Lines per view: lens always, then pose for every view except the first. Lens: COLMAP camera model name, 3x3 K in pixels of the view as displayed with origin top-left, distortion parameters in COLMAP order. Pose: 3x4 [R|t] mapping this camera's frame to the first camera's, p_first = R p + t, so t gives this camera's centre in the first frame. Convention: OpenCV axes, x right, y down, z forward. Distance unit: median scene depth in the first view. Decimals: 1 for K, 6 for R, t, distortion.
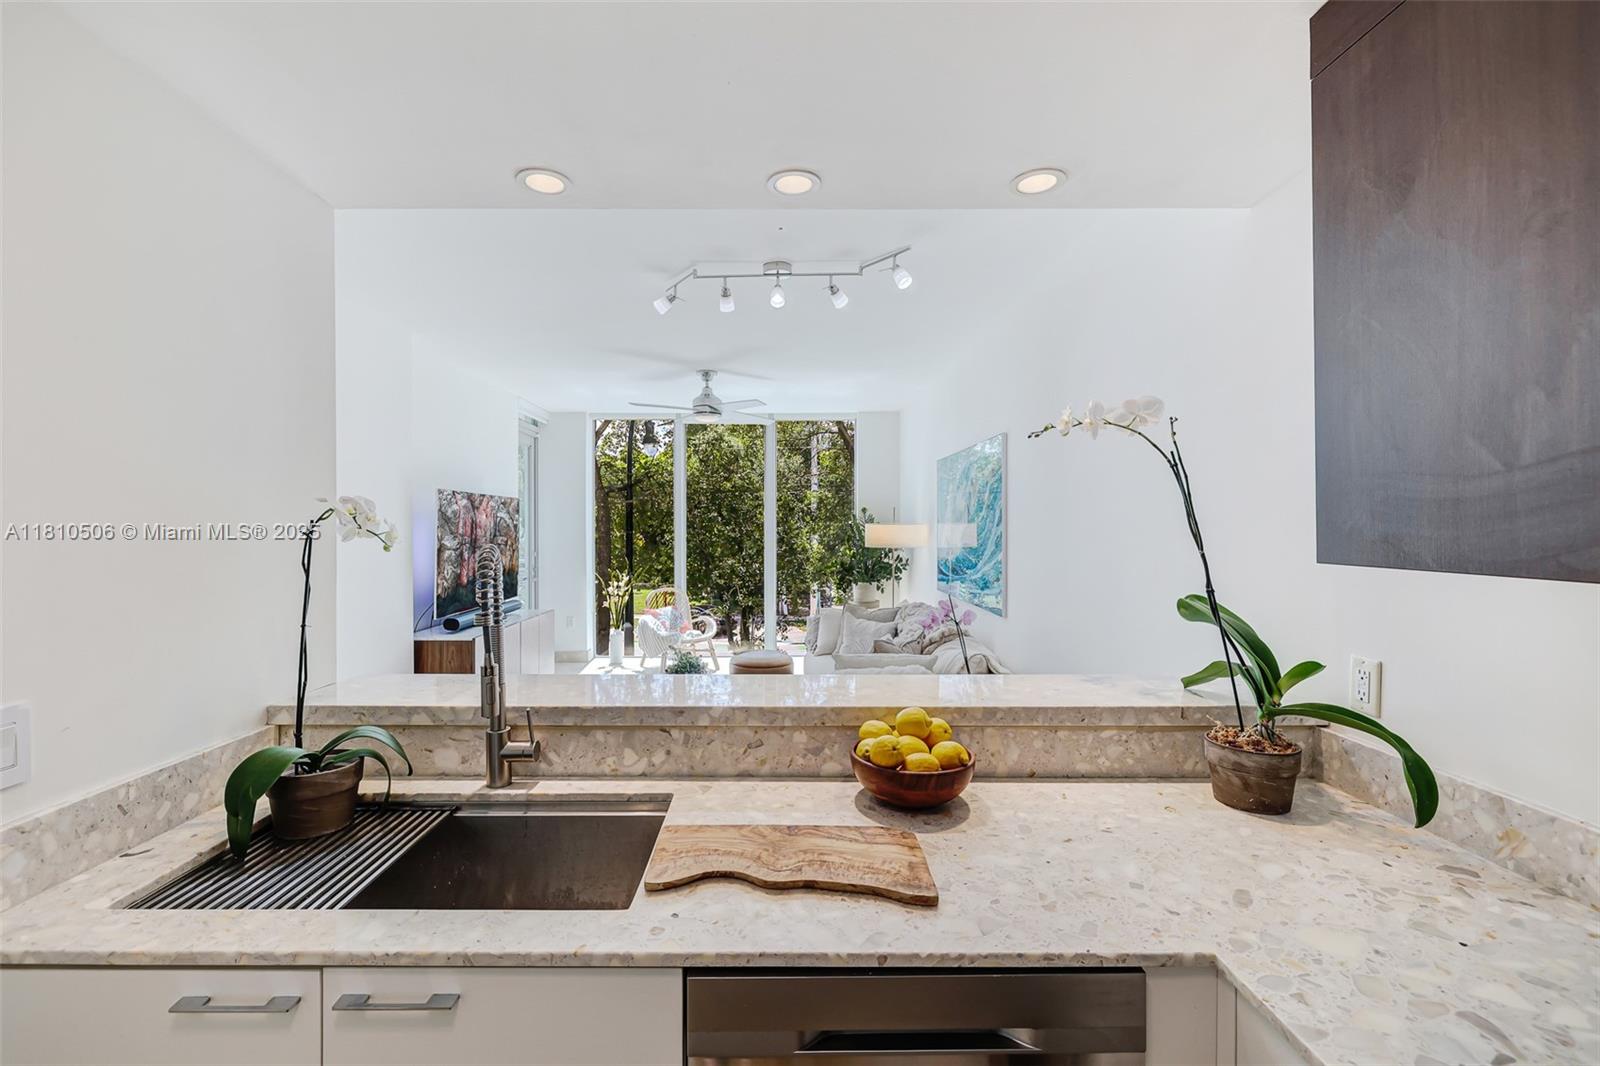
lens RADIAL K [[677.2, 0, 769.4], [0, 677.2, 533.1], [0, 0, 1]] dist [-0.002159, -0.000095]
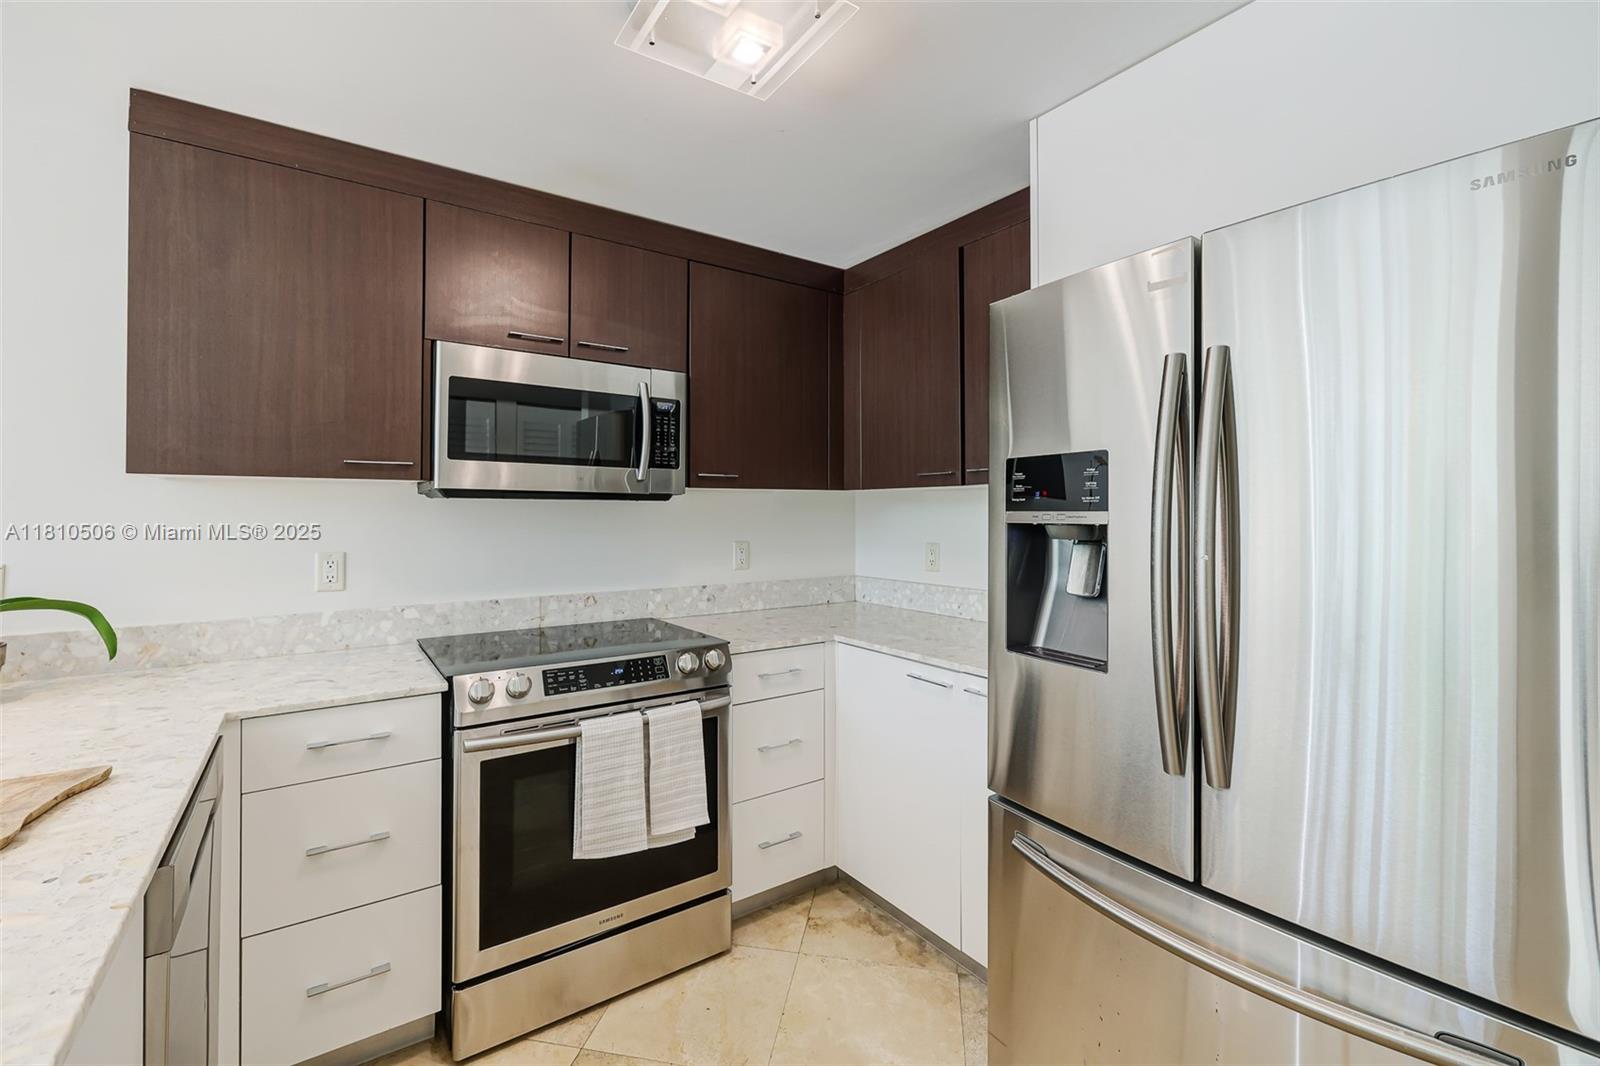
lens RADIAL K [[685.1, 0, 797.8], [0, 685.1, 513.1], [0, 0, 1]] dist [-0.002102, -0.000160]
pose [[-0.581728, 0.004411, 0.813372, -0.861326], [0.008965, 0.999959, 0.000989, 0.103070], [-0.813334, 0.007867, -0.581743, 0.513919]]
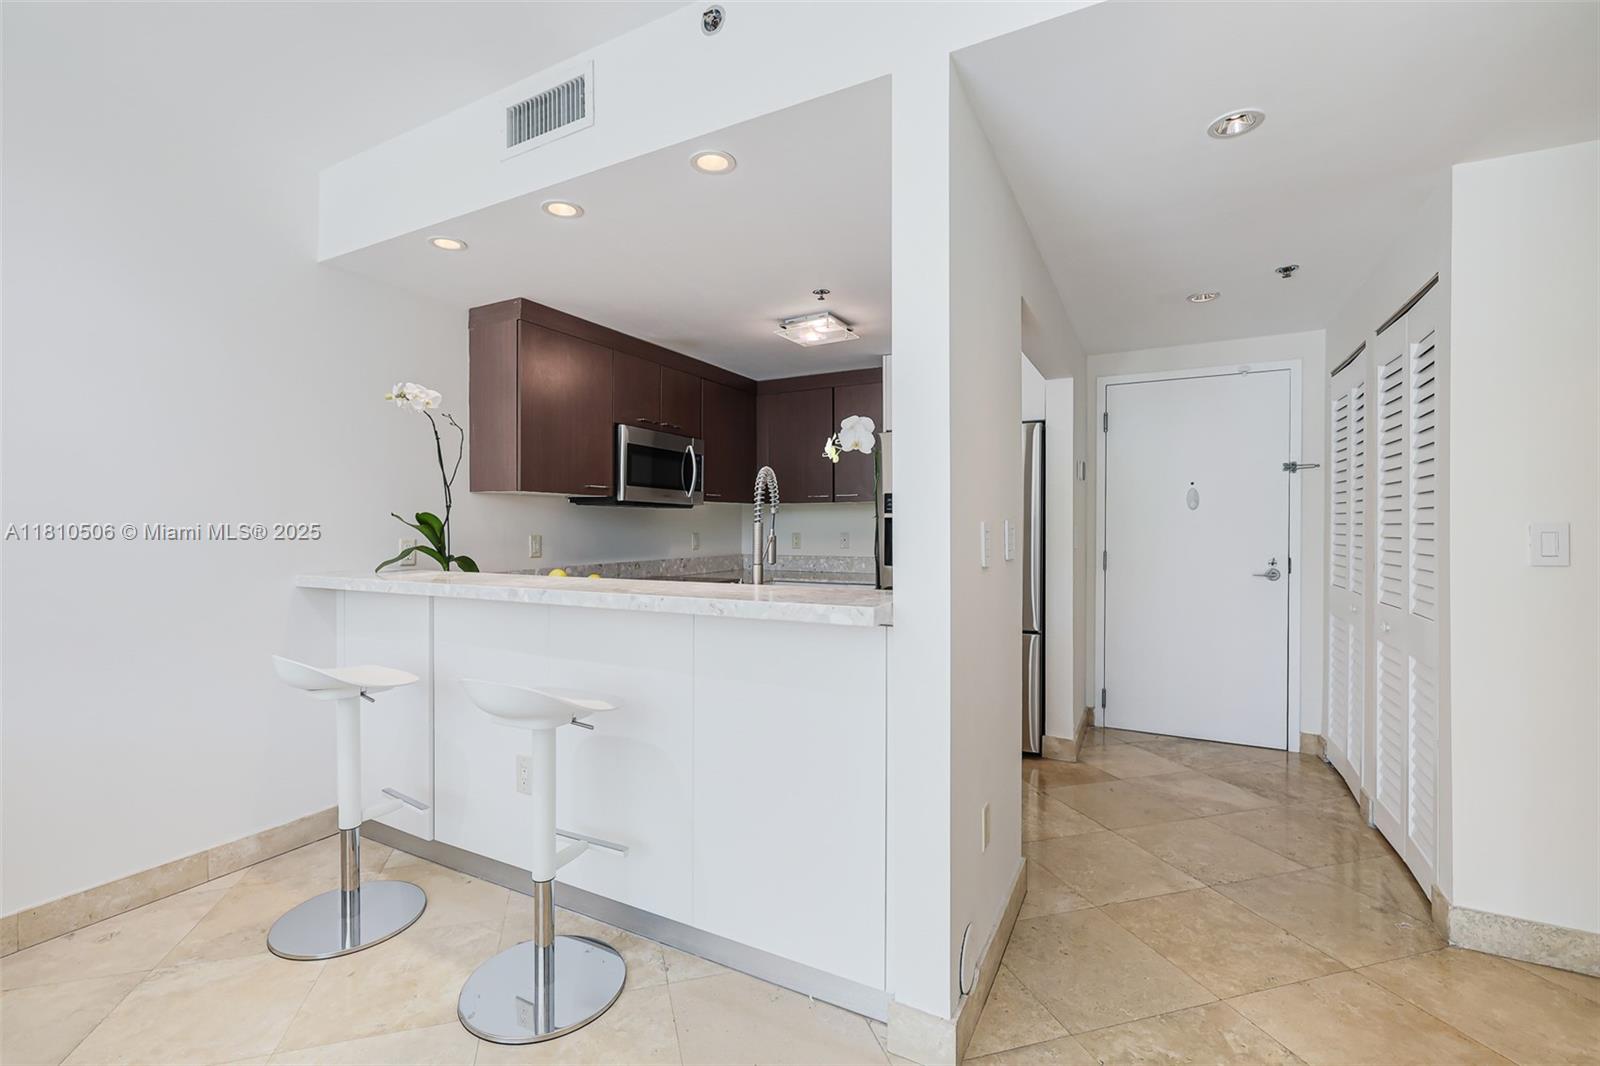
lens RADIAL K [[684.6, 0, 795.8], [0, 684.6, 529.0], [0, 0, 1]] dist [0.000399, 0.000041]
pose [[-0.888124, 0.001803, 0.459601, -1.134500], [0.006900, 0.999932, 0.009411, 0.137750], [-0.459553, 0.011529, -0.888076, 2.260414]]
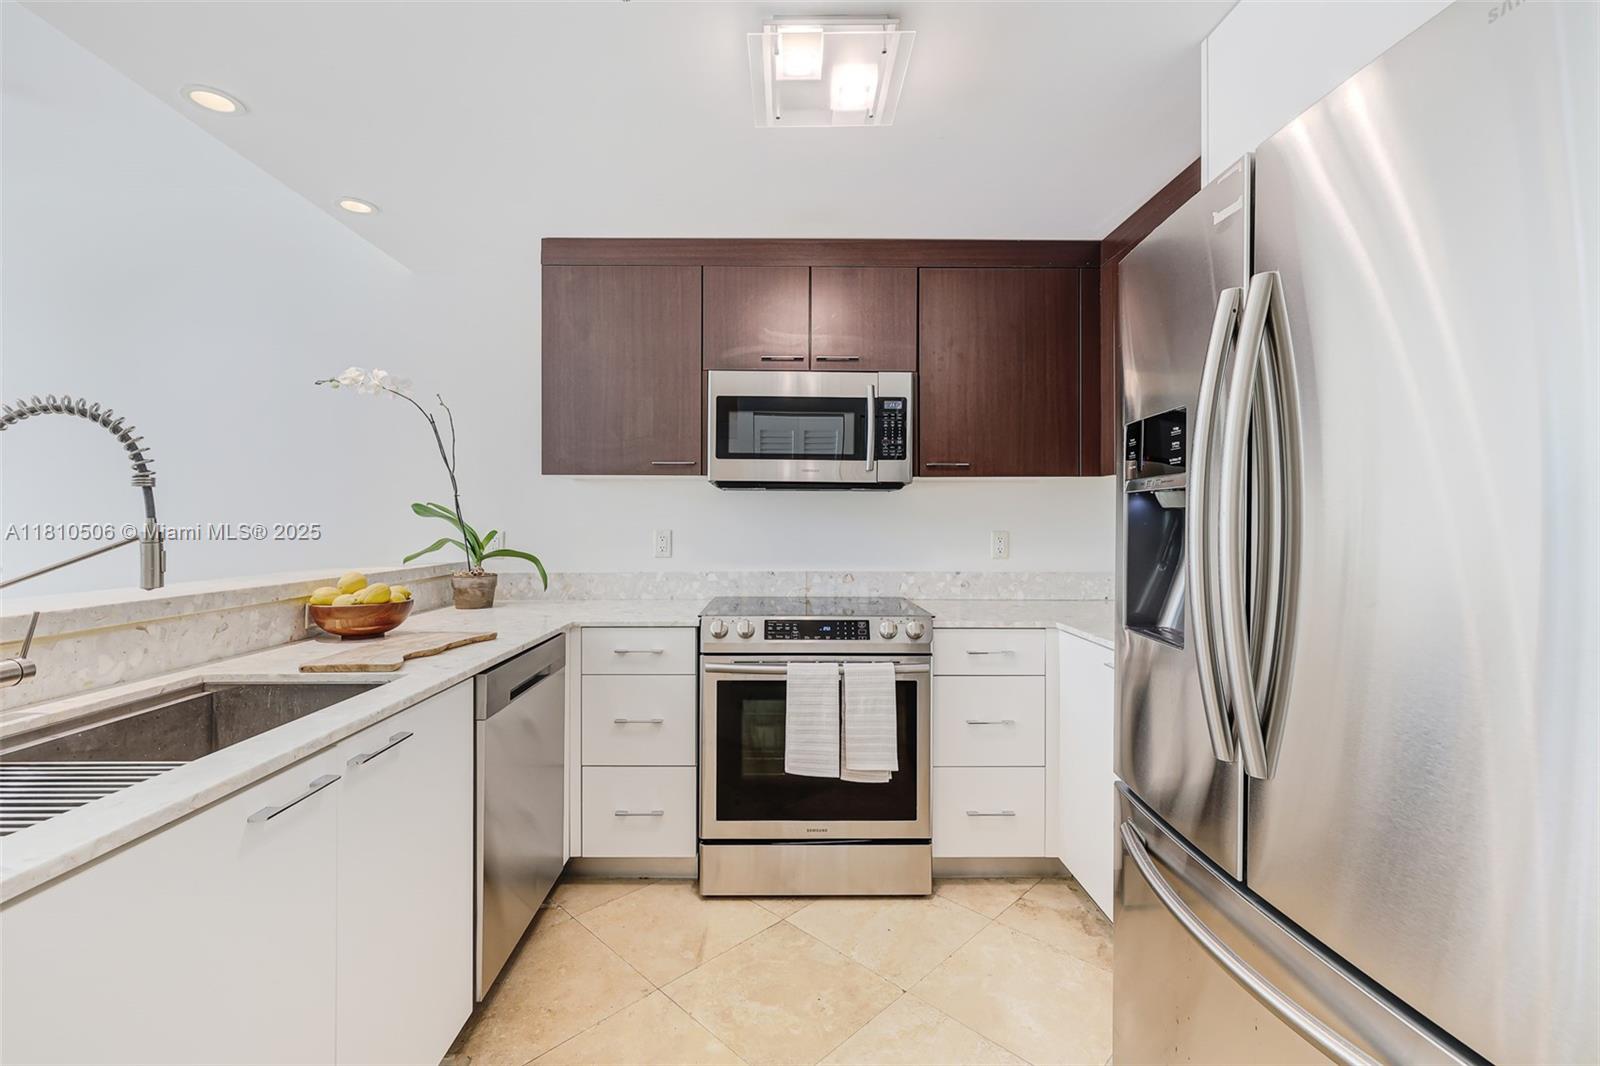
lens RADIAL K [[705.7, 0, 800.0], [0, 705.7, 533.0], [0, 0, 1]] dist [-0.000279, -0.000229]
pose [[-0.028436, -0.009317, 0.999552, -1.211306], [0.005843, 0.999938, 0.009487, 0.168418], [-0.999579, 0.006110, -0.028380, 0.138705]]
